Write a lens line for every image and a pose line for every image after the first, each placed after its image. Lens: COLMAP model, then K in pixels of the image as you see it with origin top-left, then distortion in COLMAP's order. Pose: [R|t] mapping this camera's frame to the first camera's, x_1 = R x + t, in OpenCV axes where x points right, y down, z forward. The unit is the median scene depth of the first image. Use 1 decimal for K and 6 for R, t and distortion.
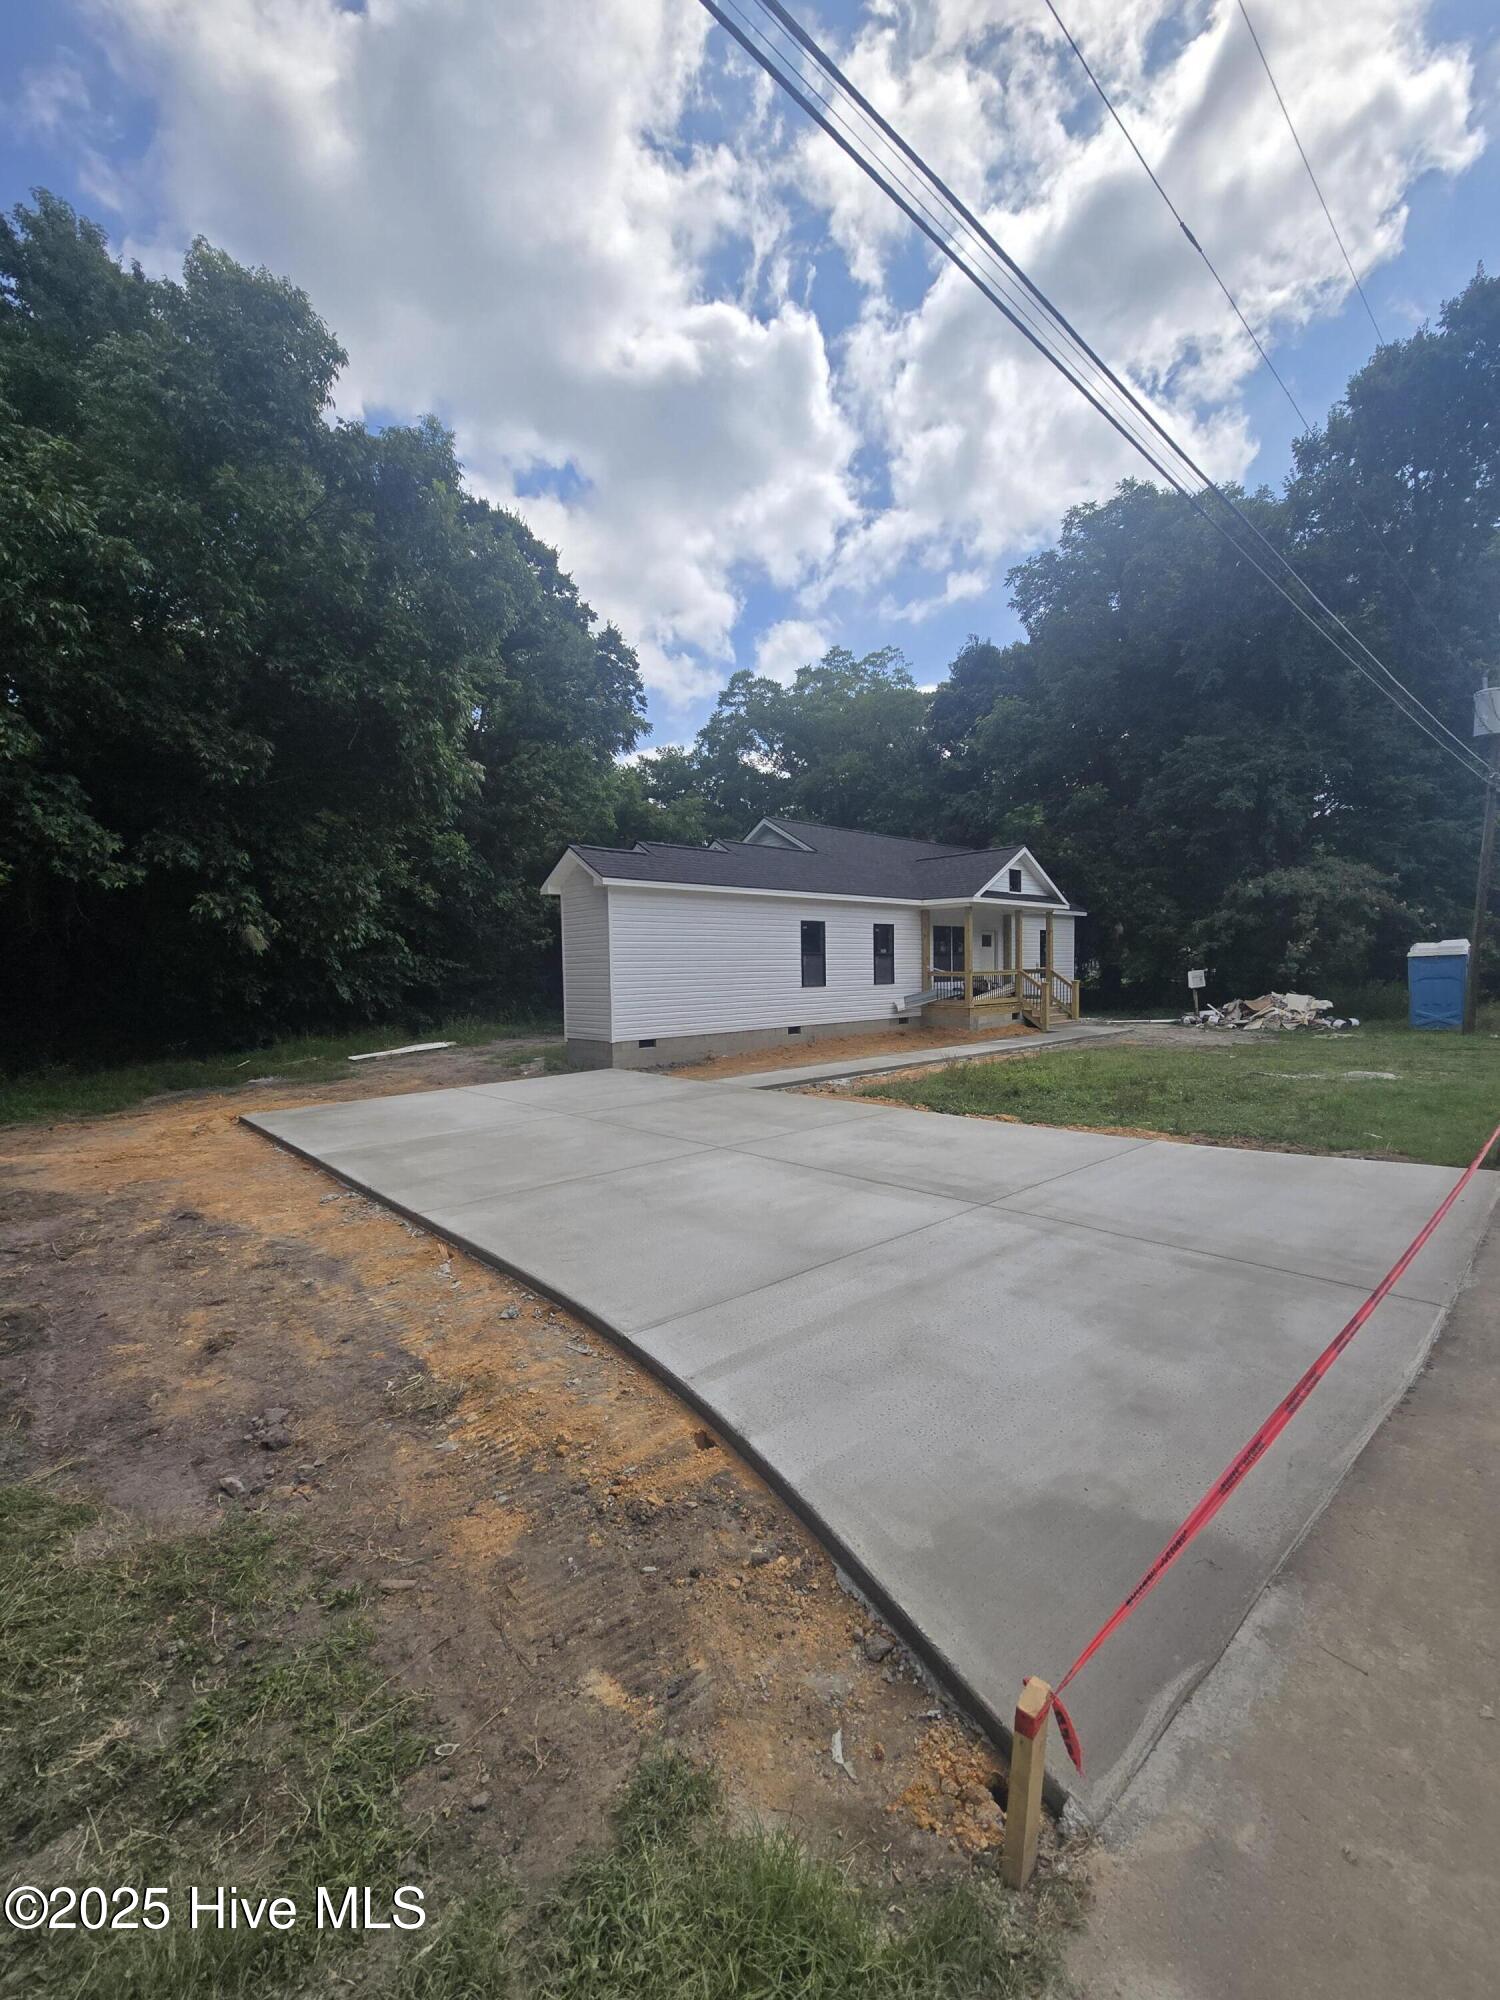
lens RADIAL K [[813.9, 0, 750.0], [0, 813.9, 1000.0], [0, 0, 1]] dist [0.006968, -0.008522]
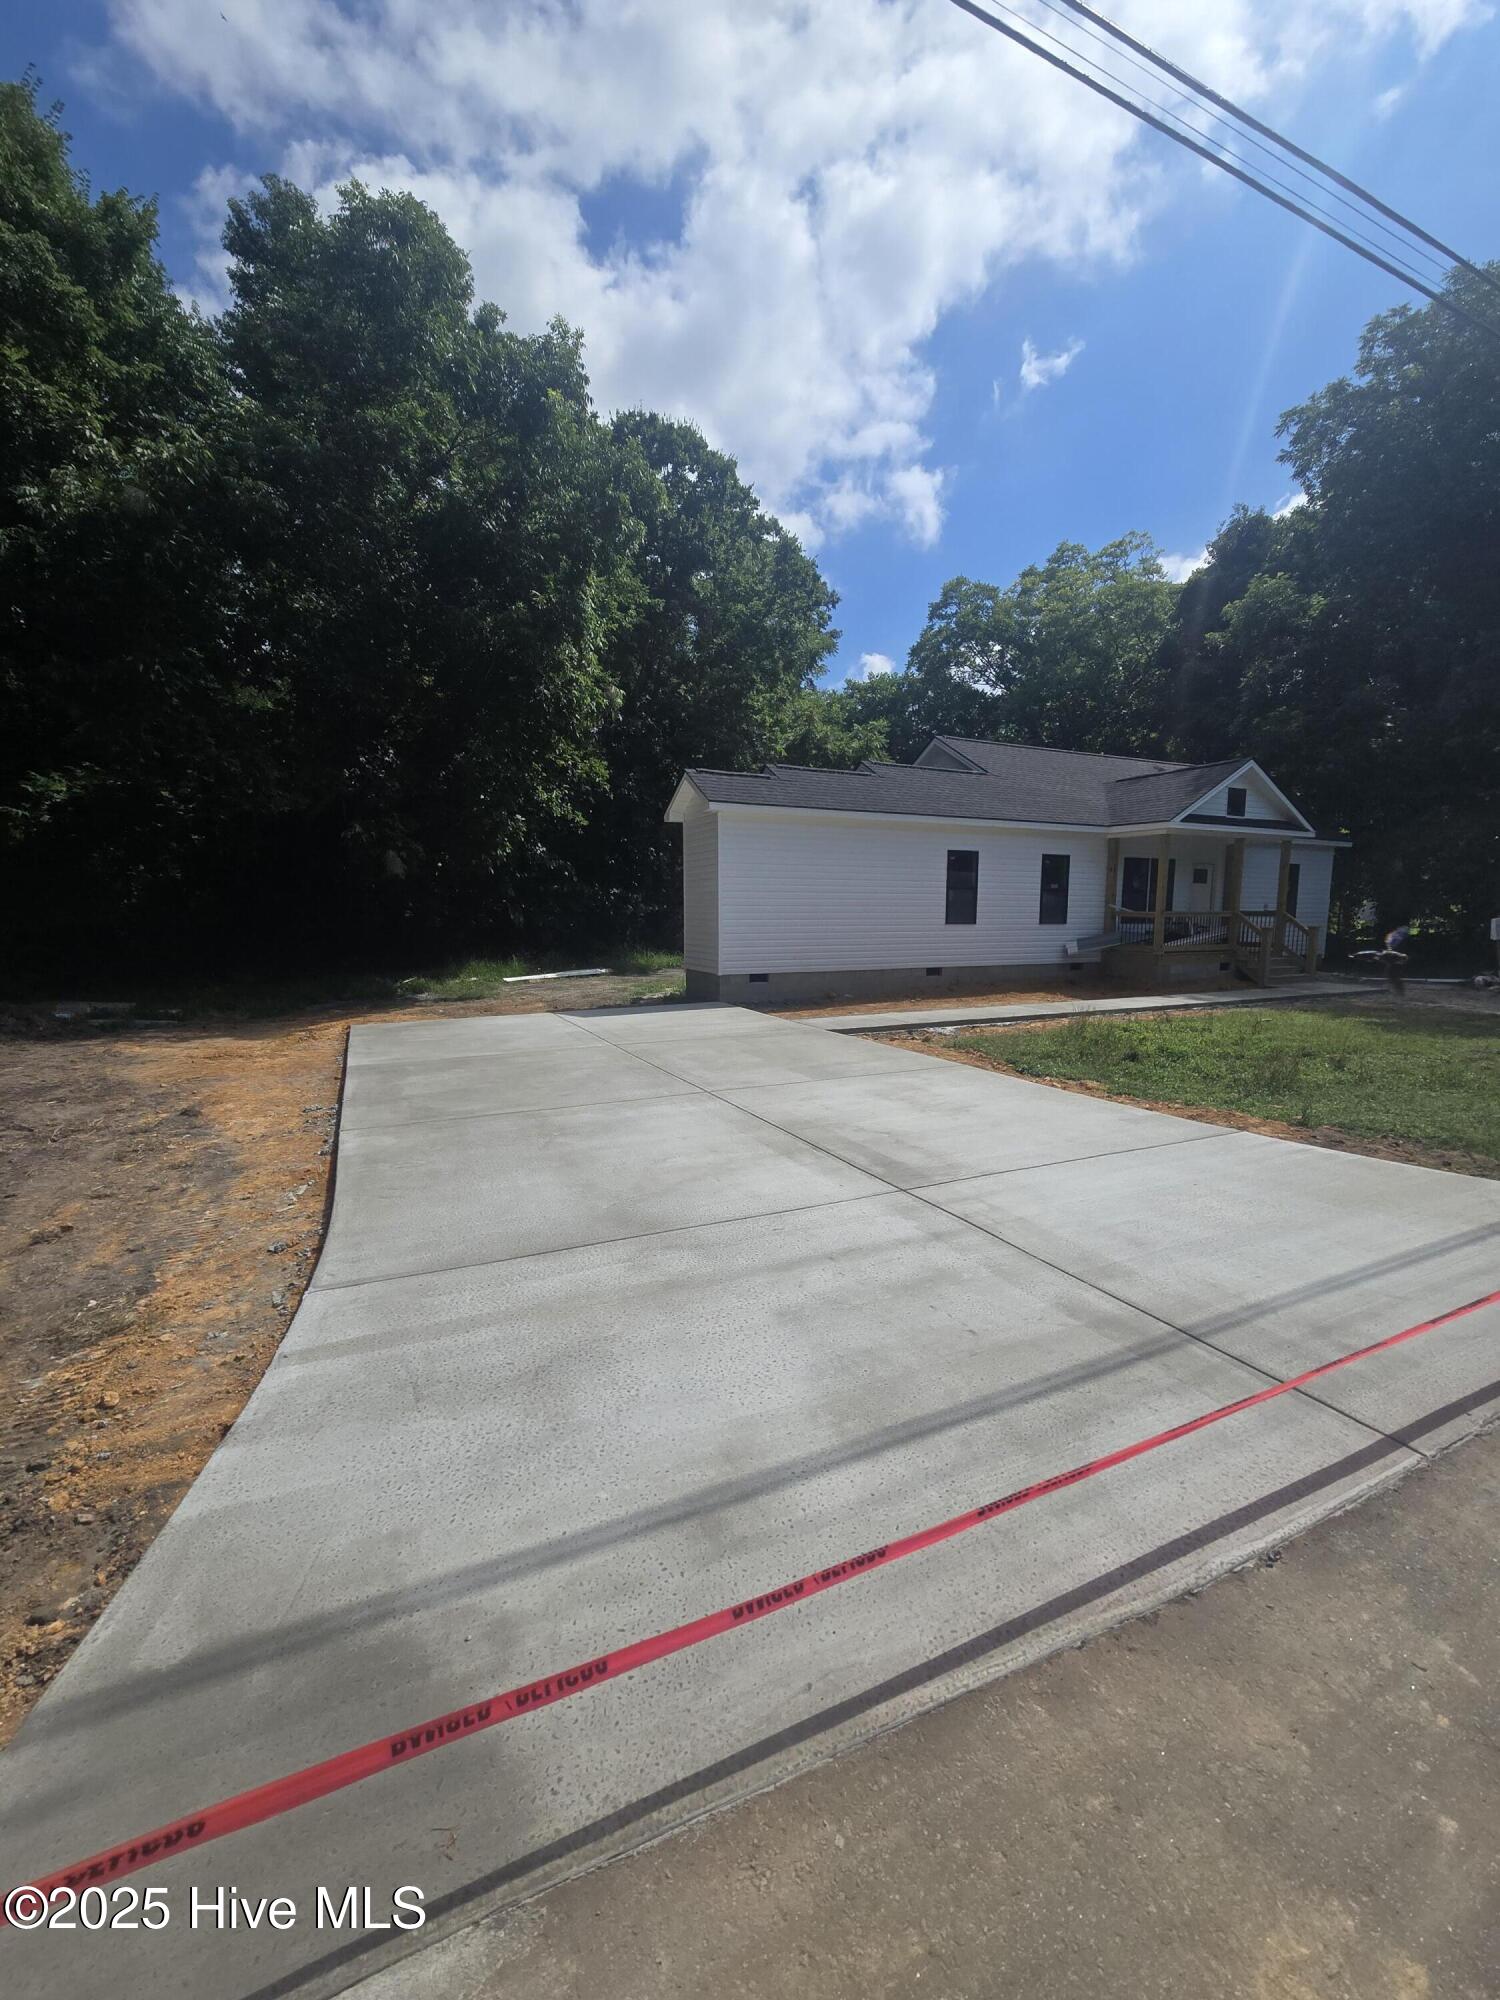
lens RADIAL K [[813.9, 0, 750.0], [0, 813.9, 1000.0], [0, 0, 1]] dist [0.006968, -0.008522]
pose [[0.957332, 0.052034, -0.284266, 0.115967], [-0.030504, 0.996356, 0.079647, 0.002433], [0.287375, -0.067577, 0.955431, 0.067421]]
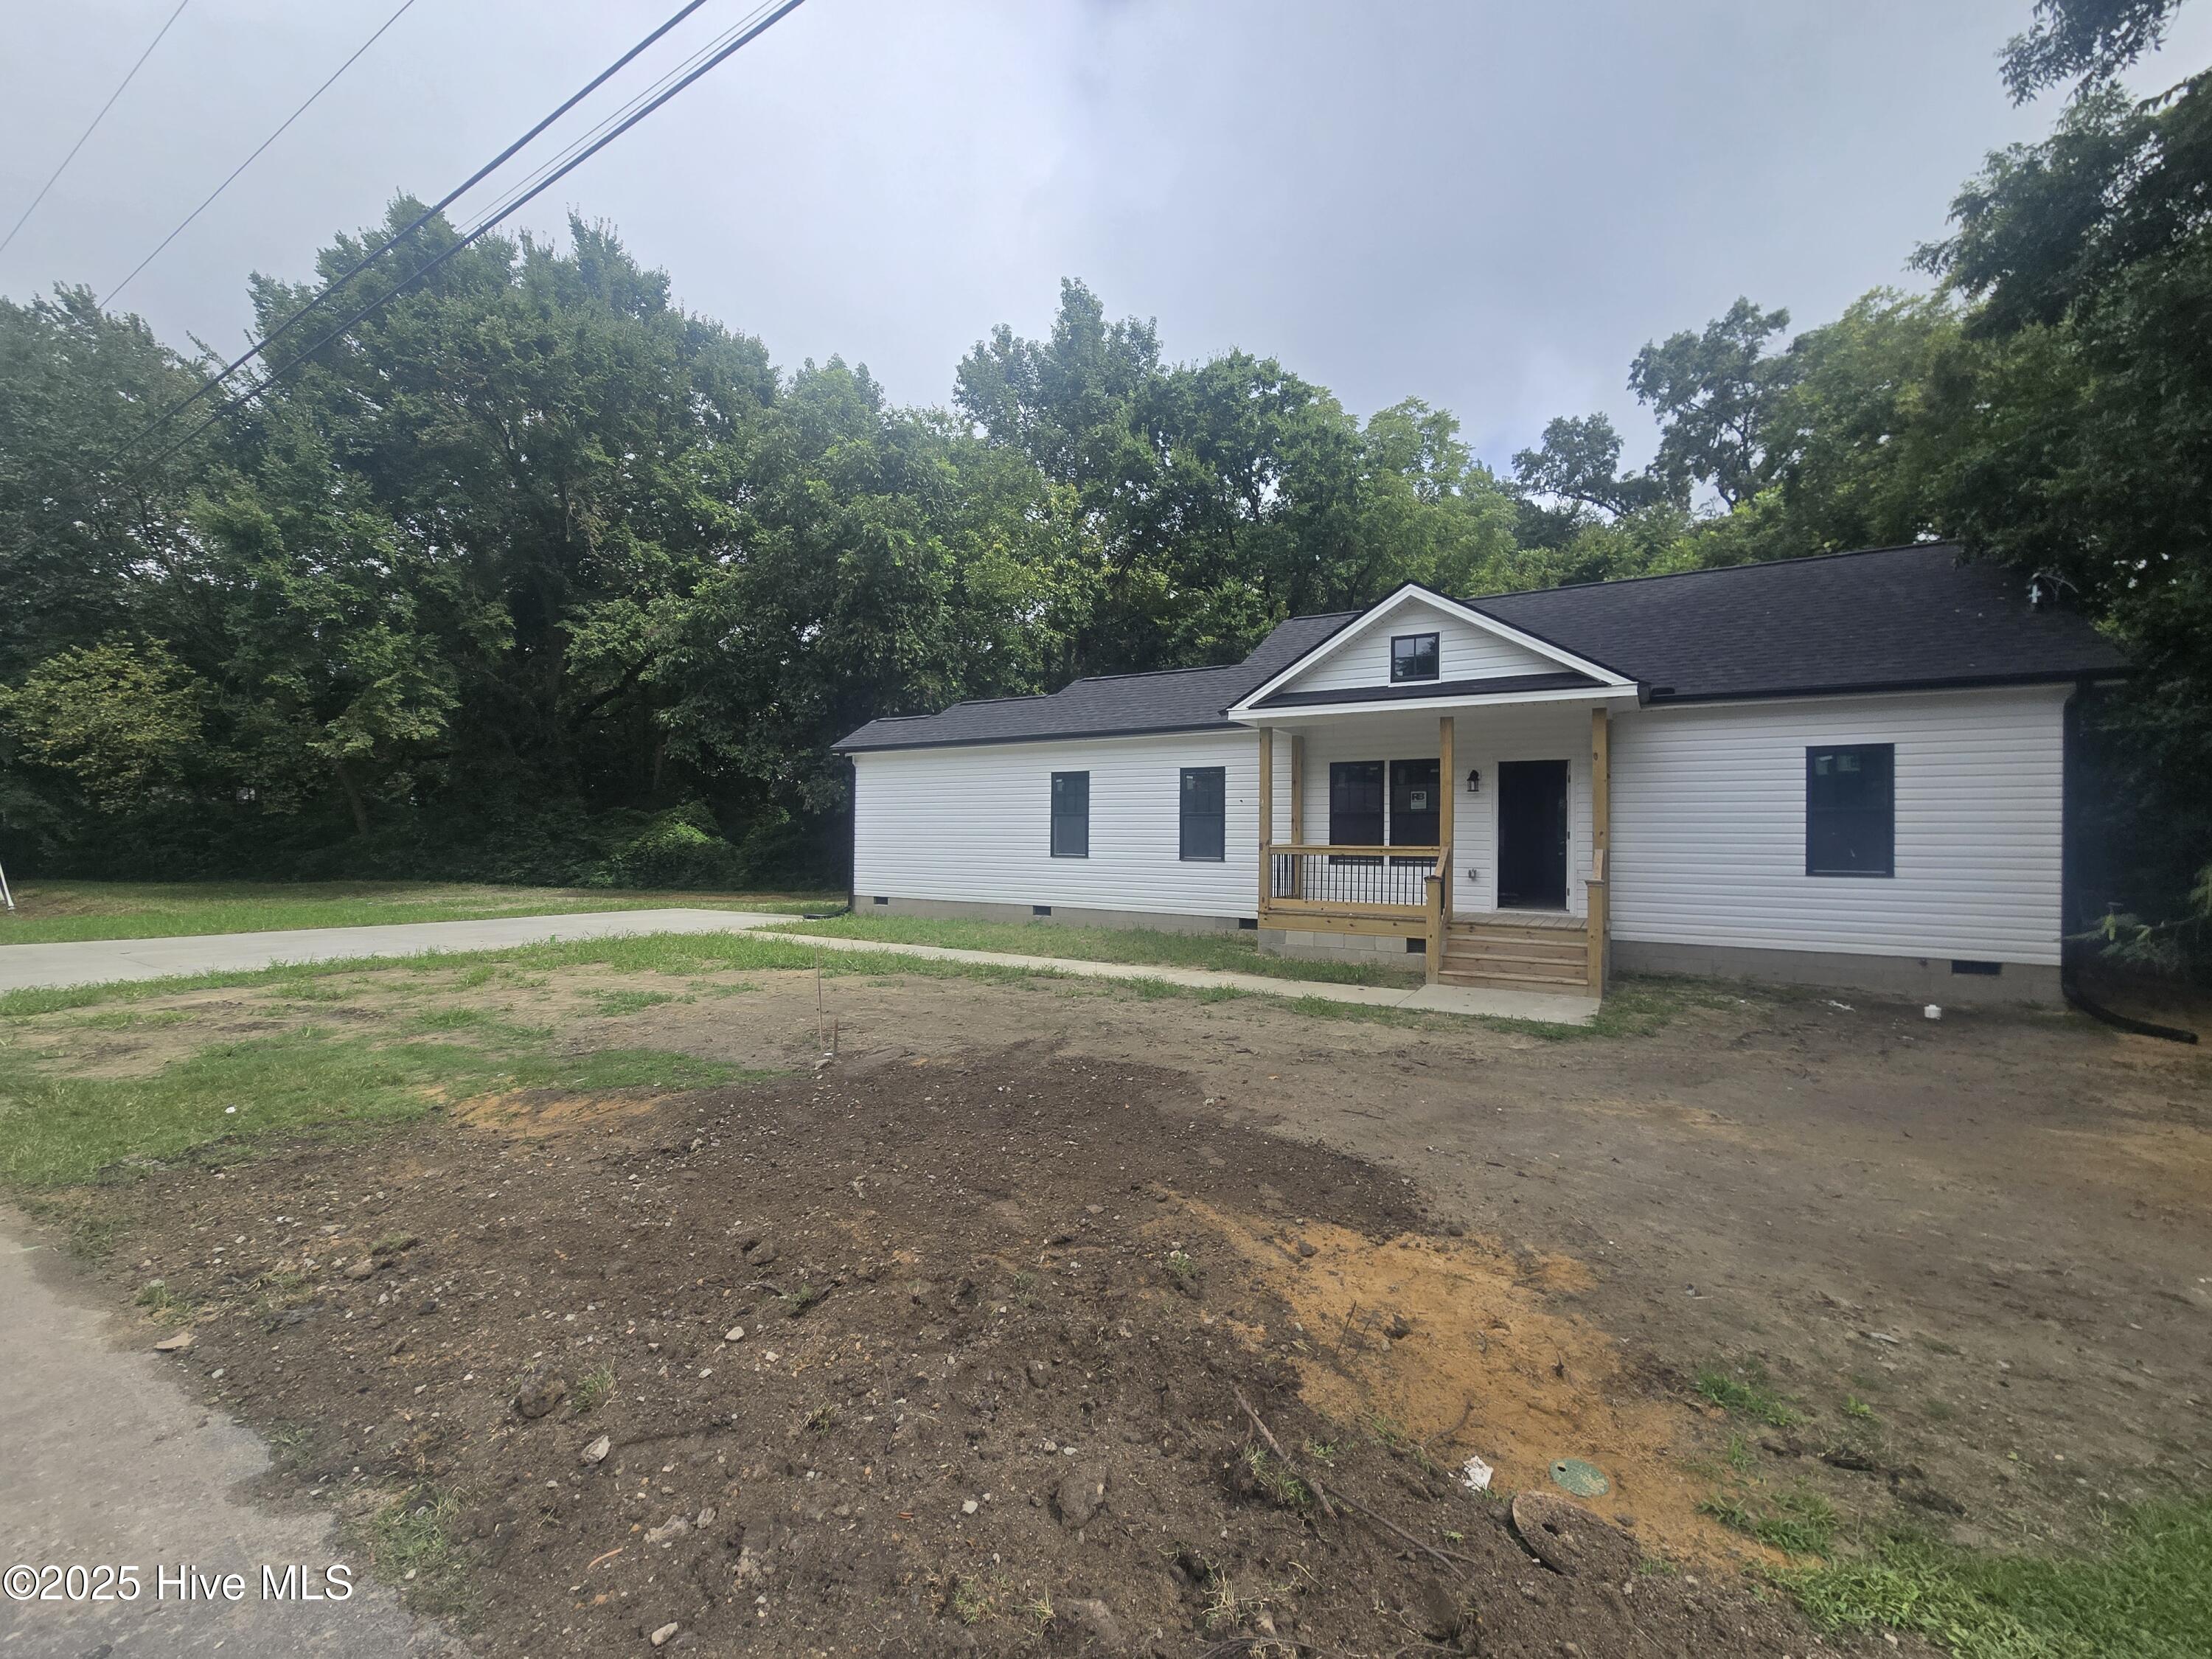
lens RADIAL K [[894.1, 0, 1119.2], [0, 894.1, 814.7], [0, 0, 1]] dist [-0.000621, -0.000024]
pose [[0.278723, -0.002649, -0.960368, 0.901681], [-0.050839, 0.998553, -0.017509, -0.044394], [0.959025, 0.053704, 0.278185, 0.814578]]
